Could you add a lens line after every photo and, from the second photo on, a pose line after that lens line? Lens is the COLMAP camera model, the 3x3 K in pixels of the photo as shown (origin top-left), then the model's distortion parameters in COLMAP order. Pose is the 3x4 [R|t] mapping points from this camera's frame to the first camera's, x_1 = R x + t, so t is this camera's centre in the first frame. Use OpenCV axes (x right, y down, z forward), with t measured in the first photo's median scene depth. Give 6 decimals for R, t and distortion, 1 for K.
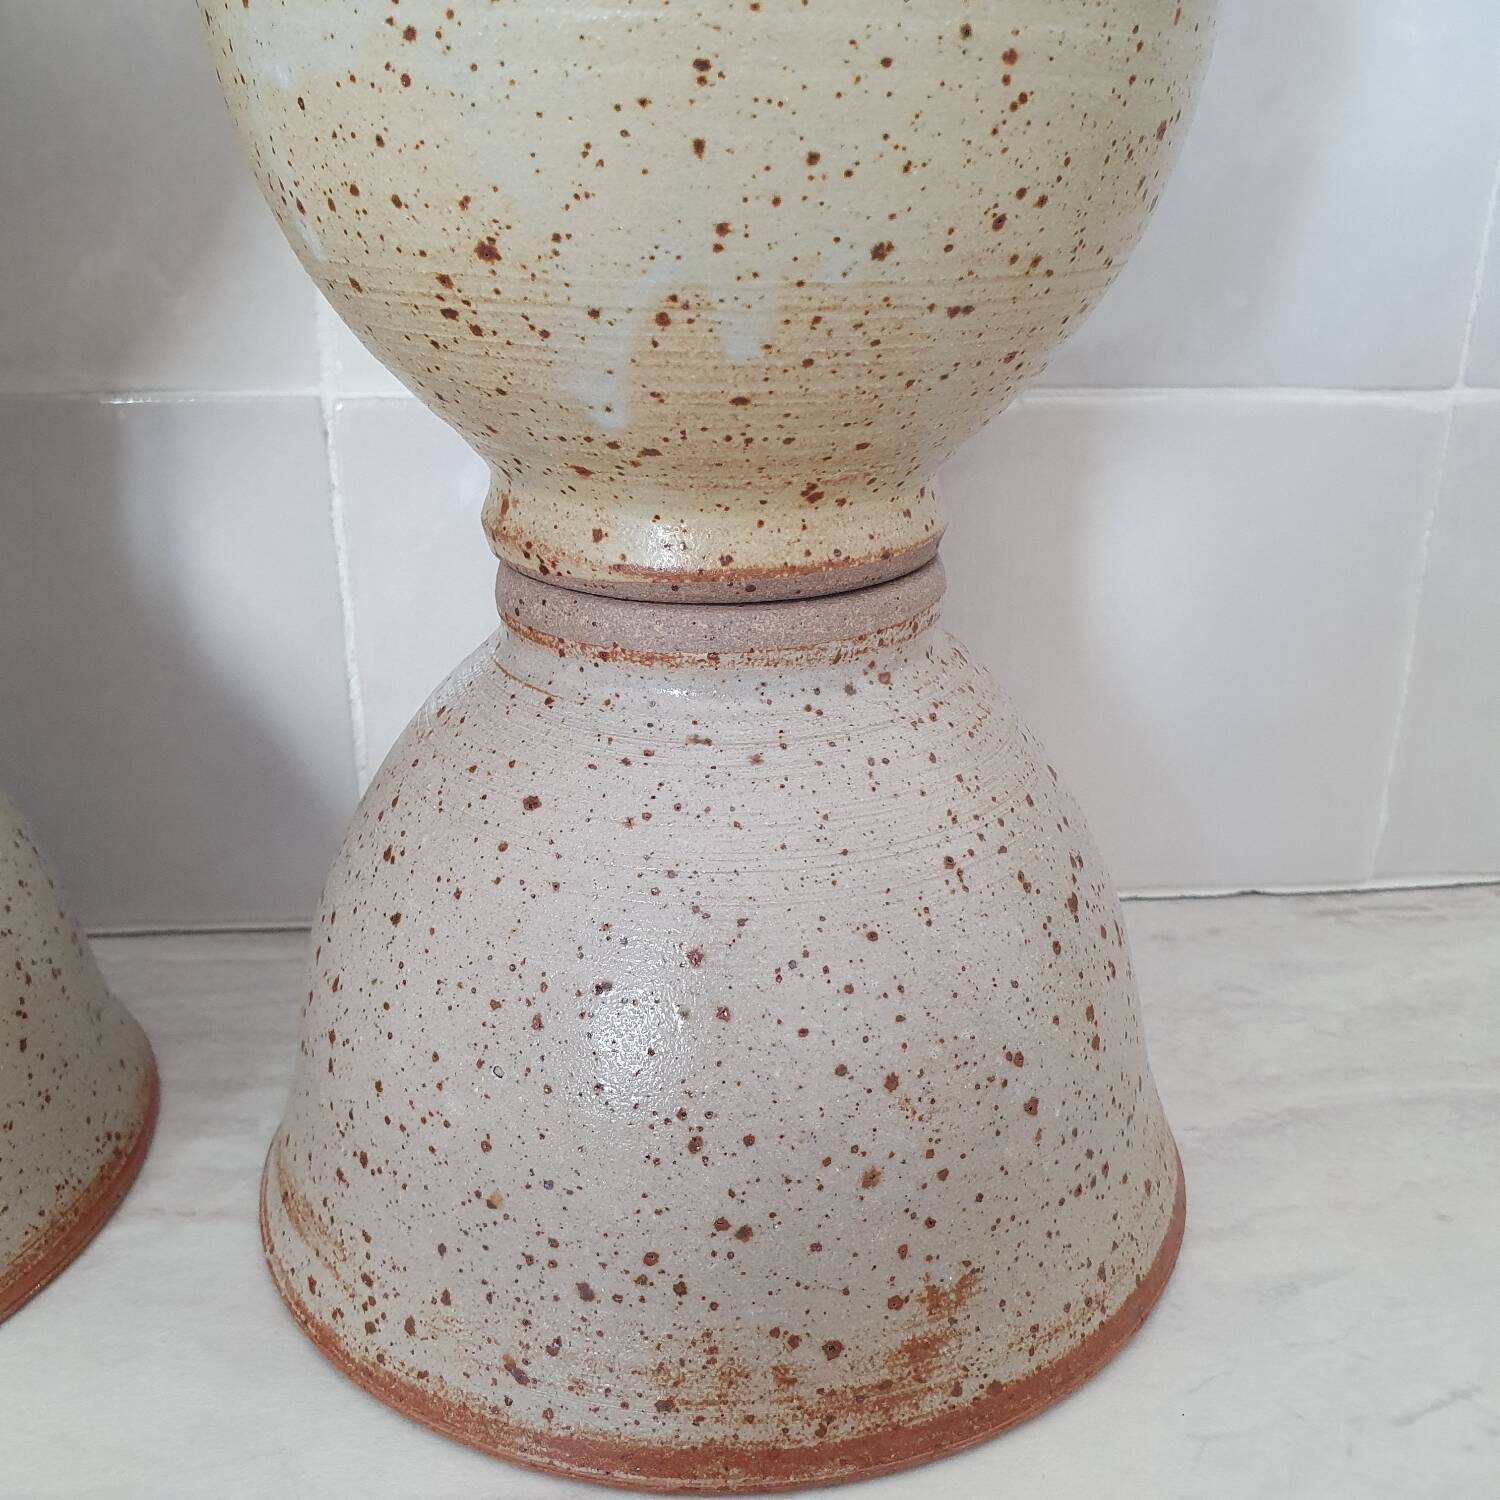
lens RADIAL K [[1773.4, 0, 750.0], [0, 1773.4, 750.0], [0, 0, 1]] dist [0.202355, -1.037961]
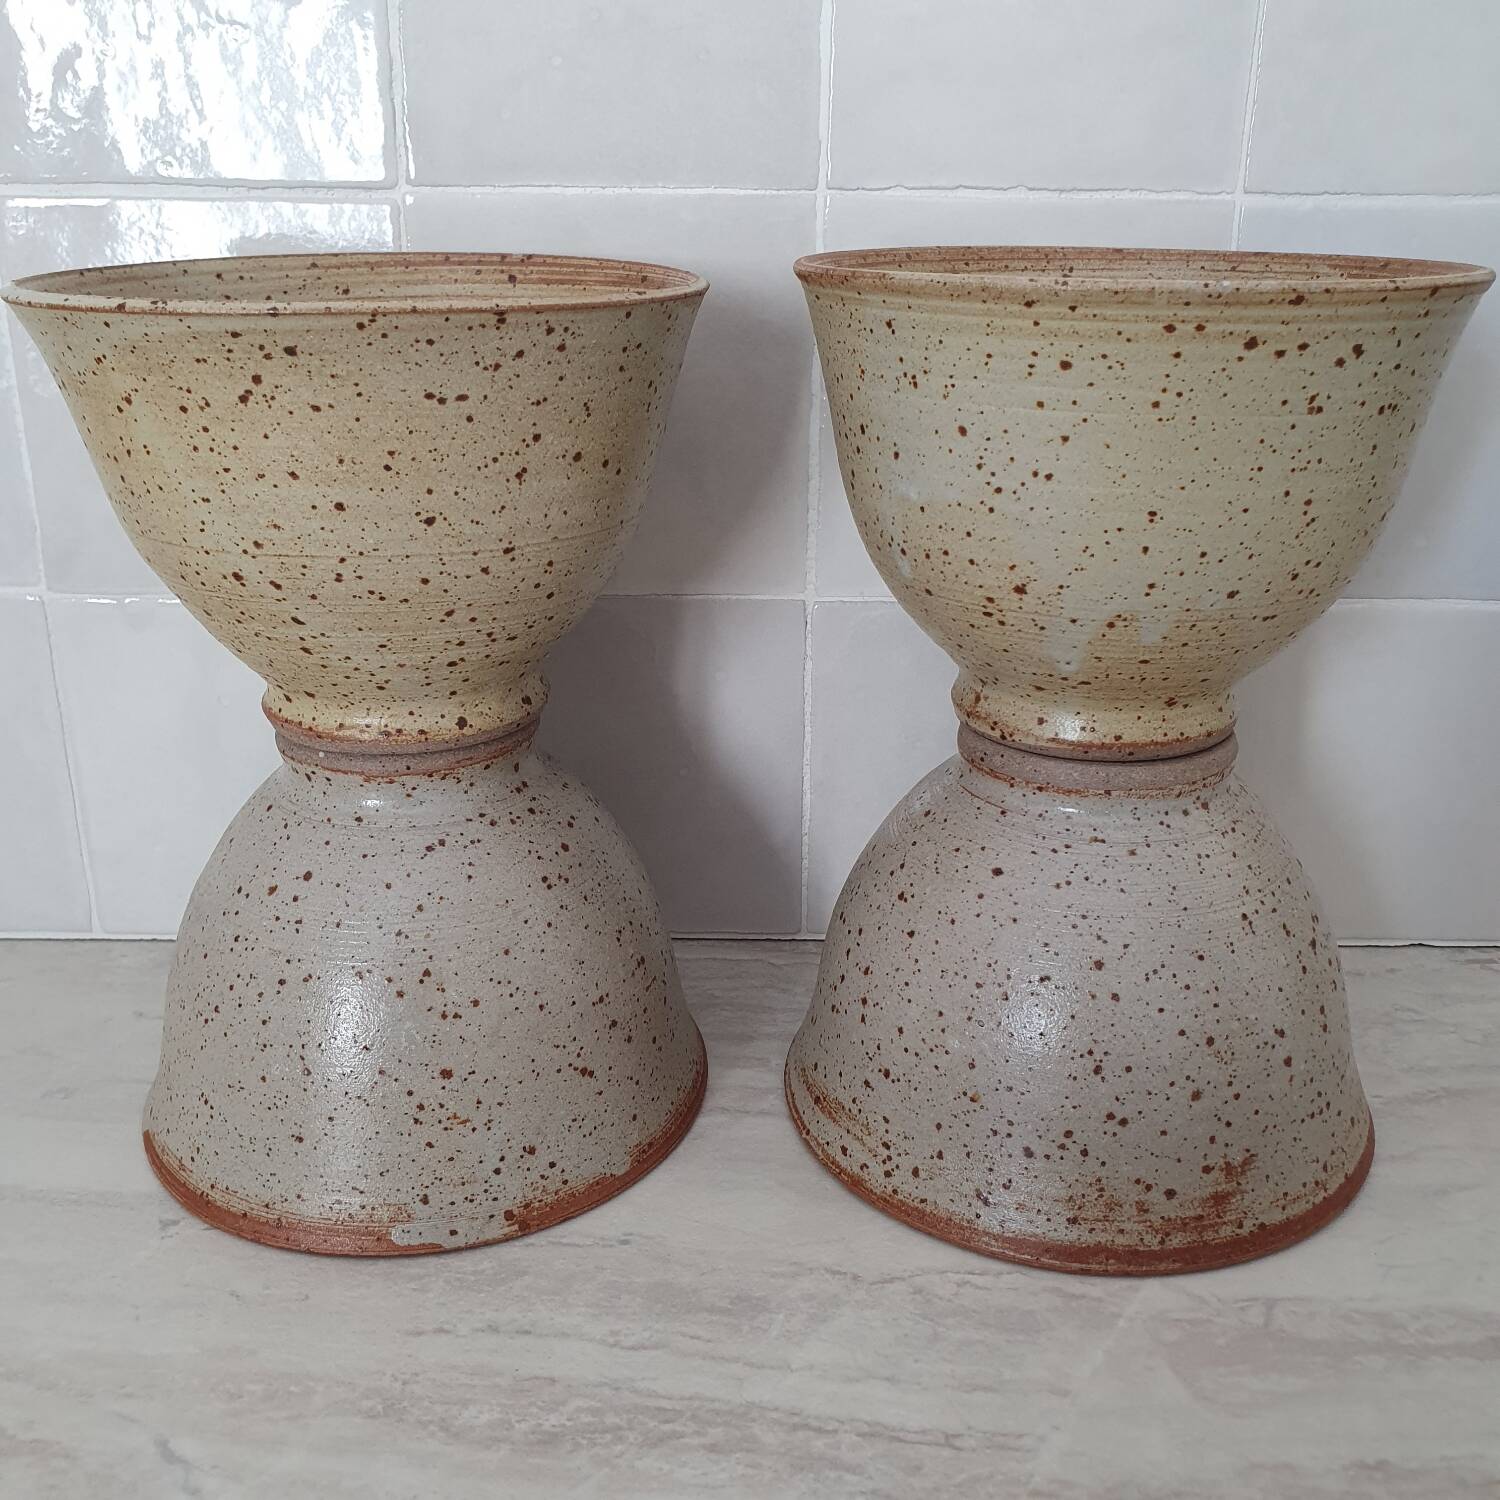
lens RADIAL K [[1625.7, 0, 750.0], [0, 1625.7, 750.0], [0, 0, 1]] dist [0.107114, -0.438293]
pose [[0.993563, 0.026044, -0.110246, -0.193062], [-0.029083, 0.999238, -0.026047, -0.042027], [0.109483, 0.029086, 0.993563, -0.627966]]
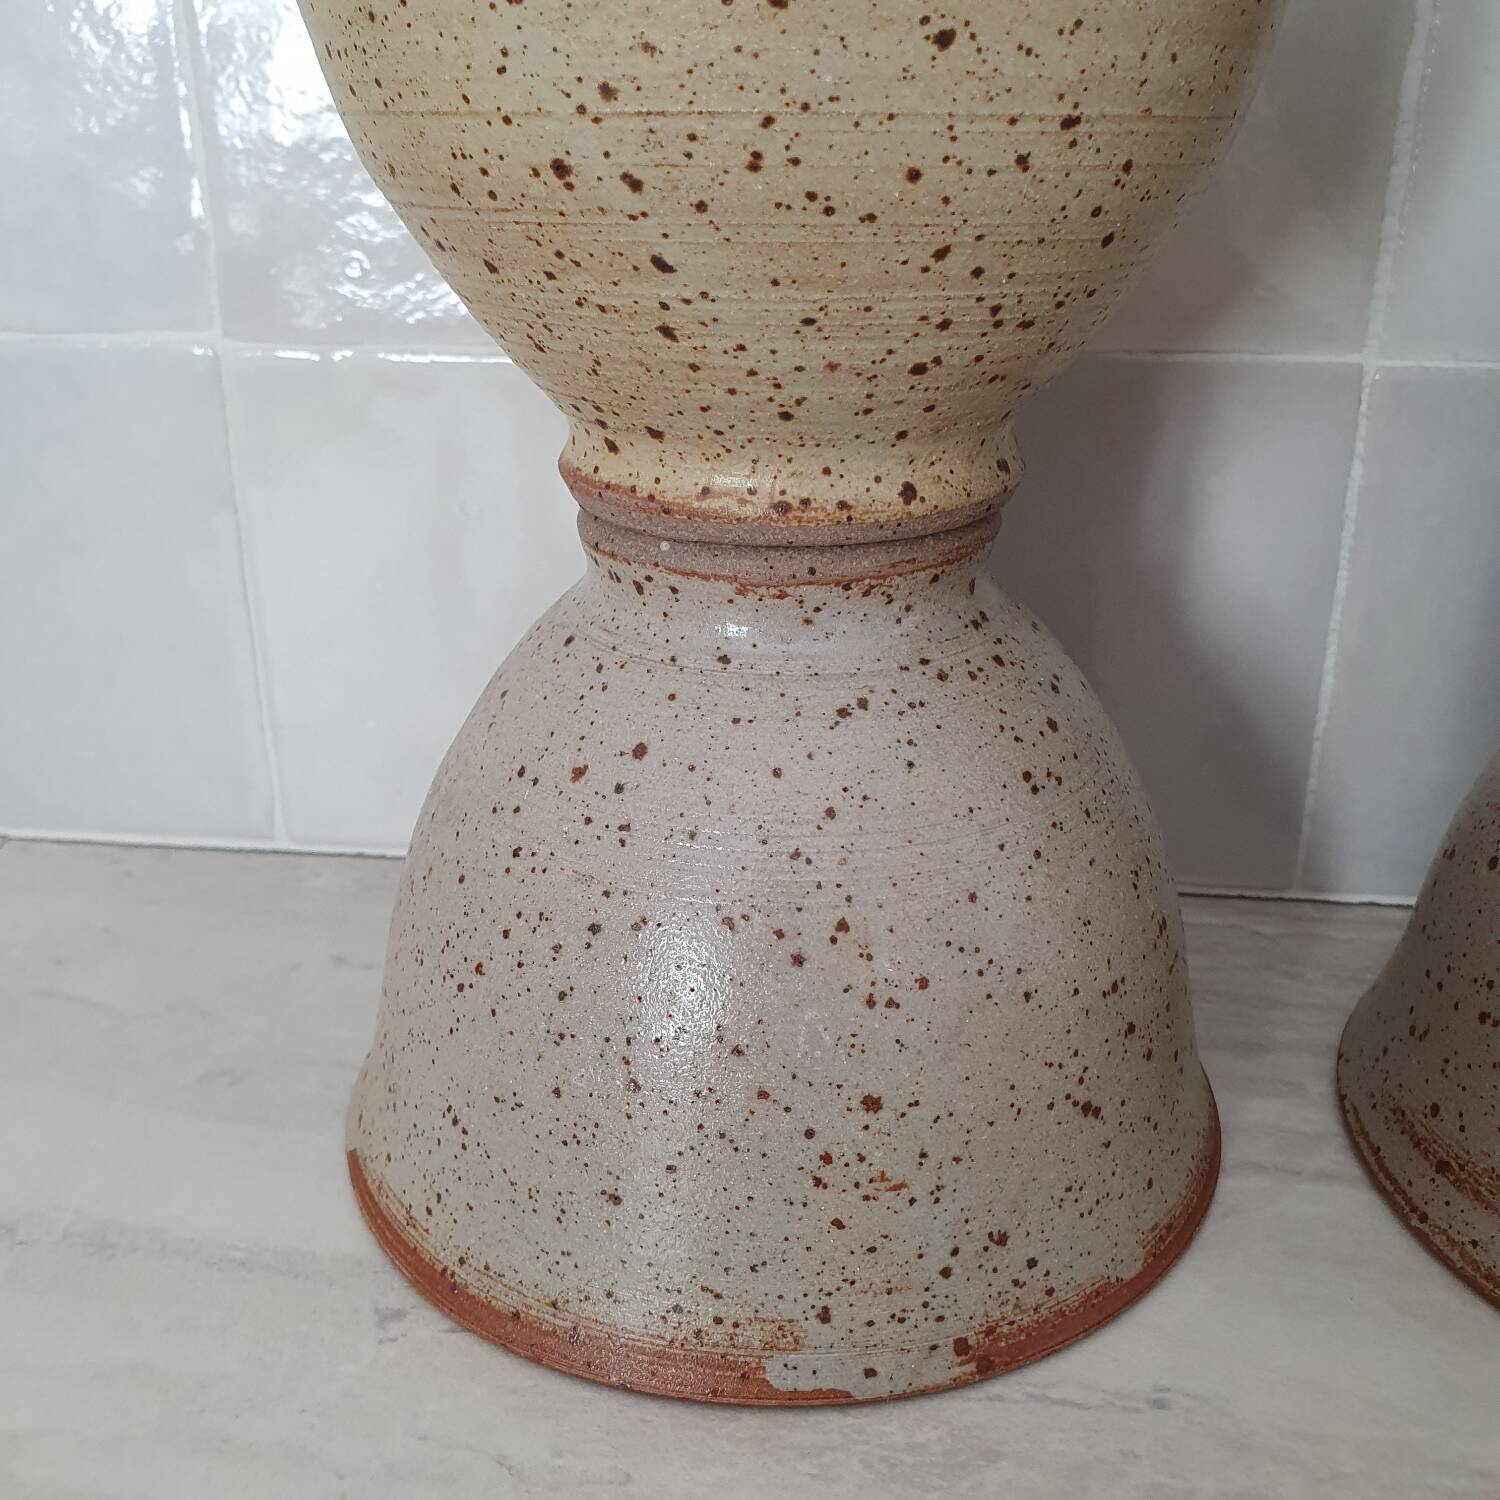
lens RADIAL K [[1773.4, 0, 750.0], [0, 1773.4, 750.0], [0, 0, 1]] dist [0.202355, -1.037961]
pose [[0.971508, 0.064449, -0.228076, -0.500989], [-0.062027, 0.997916, 0.017779, 0.029243], [0.228746, -0.003126, 0.973481, -0.061641]]
